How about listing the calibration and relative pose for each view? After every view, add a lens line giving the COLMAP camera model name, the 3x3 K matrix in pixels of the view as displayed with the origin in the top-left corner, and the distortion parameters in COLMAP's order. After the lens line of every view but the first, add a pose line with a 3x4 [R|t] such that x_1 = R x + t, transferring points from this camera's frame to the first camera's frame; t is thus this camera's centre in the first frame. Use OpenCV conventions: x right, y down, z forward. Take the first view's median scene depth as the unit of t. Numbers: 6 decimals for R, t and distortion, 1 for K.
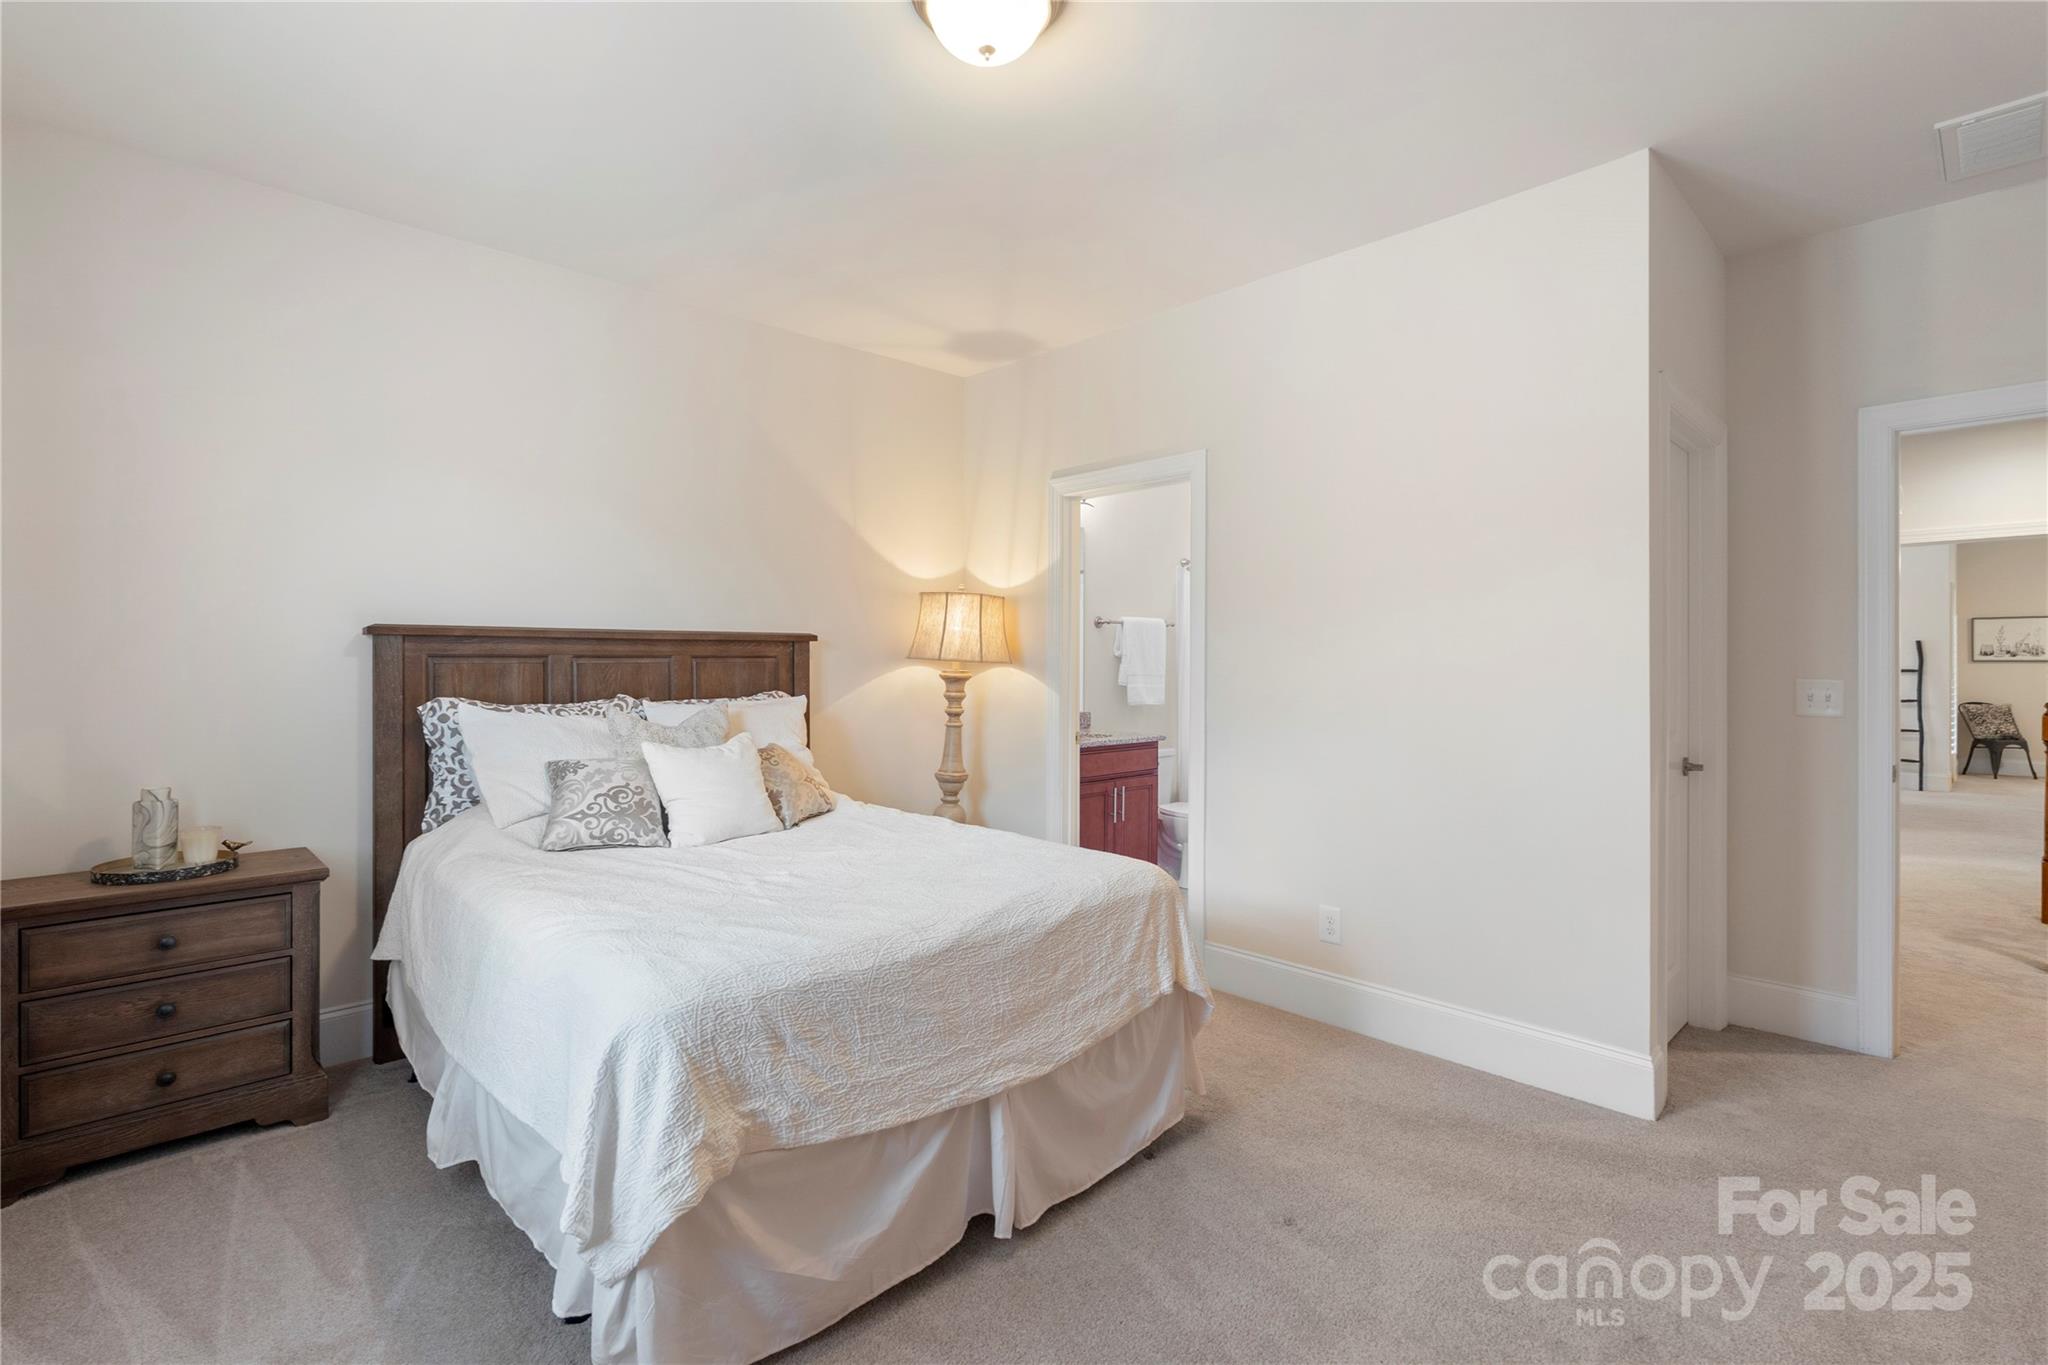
lens RADIAL K [[912.0, 0, 1031.3], [0, 912.0, 669.0], [0, 0, 1]] dist [-0.004297, 0.000870]
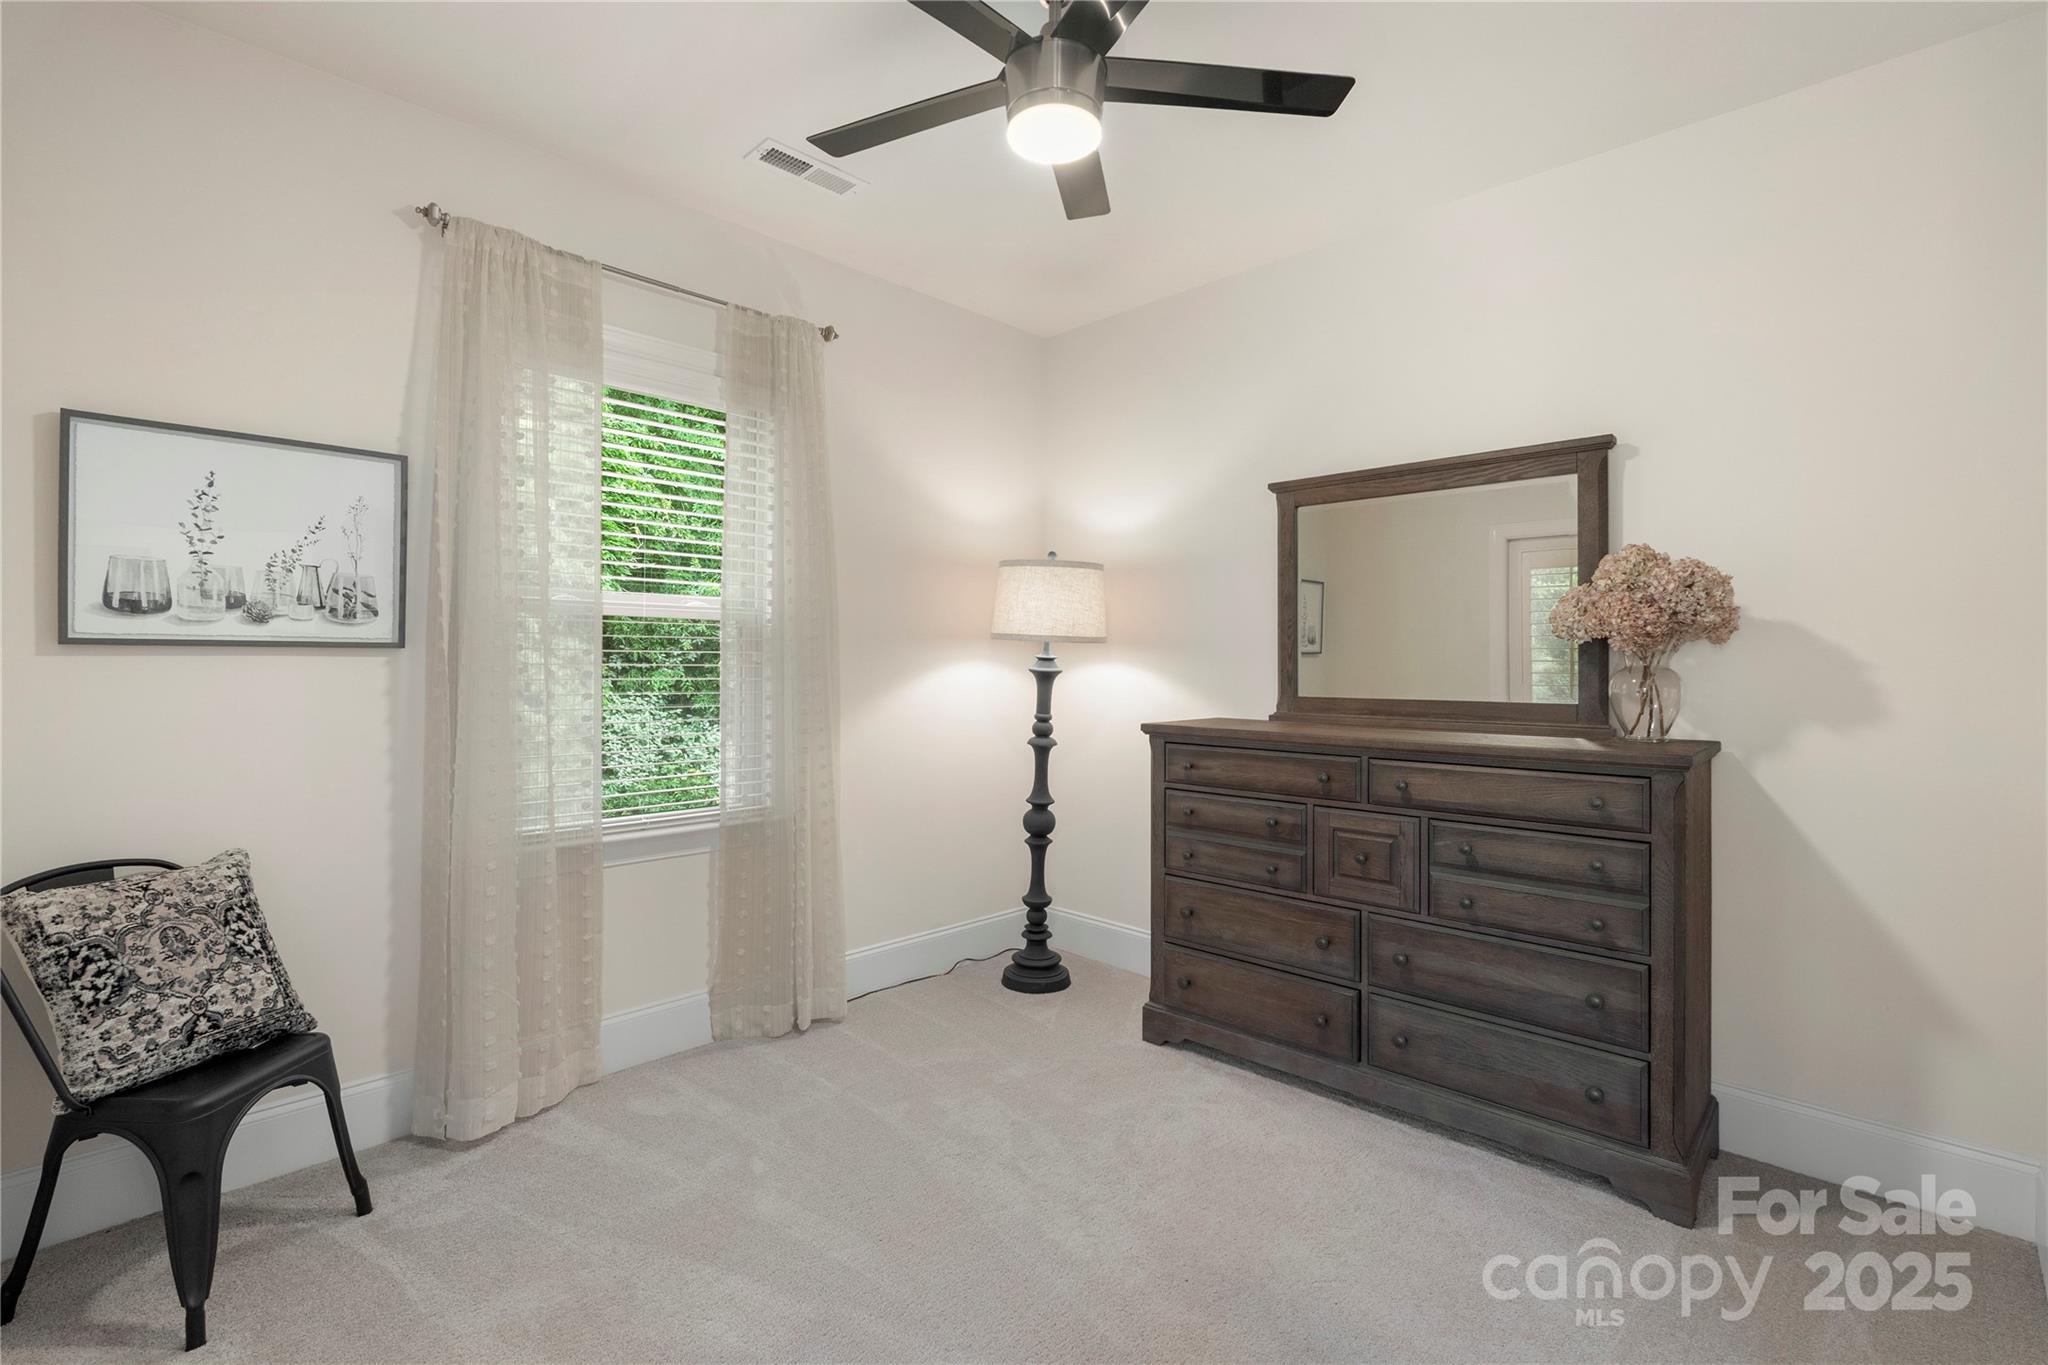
lens RADIAL K [[912.0, 0, 1025.2], [0, 912.0, 668.7], [0, 0, 1]] dist [-0.004297, 0.000870]
pose [[-0.037050, 0.000631, 0.999313, 0.862525], [-0.006101, 0.999981, -0.000858, -0.003989], [-0.999295, -0.006129, -0.037045, 0.829008]]
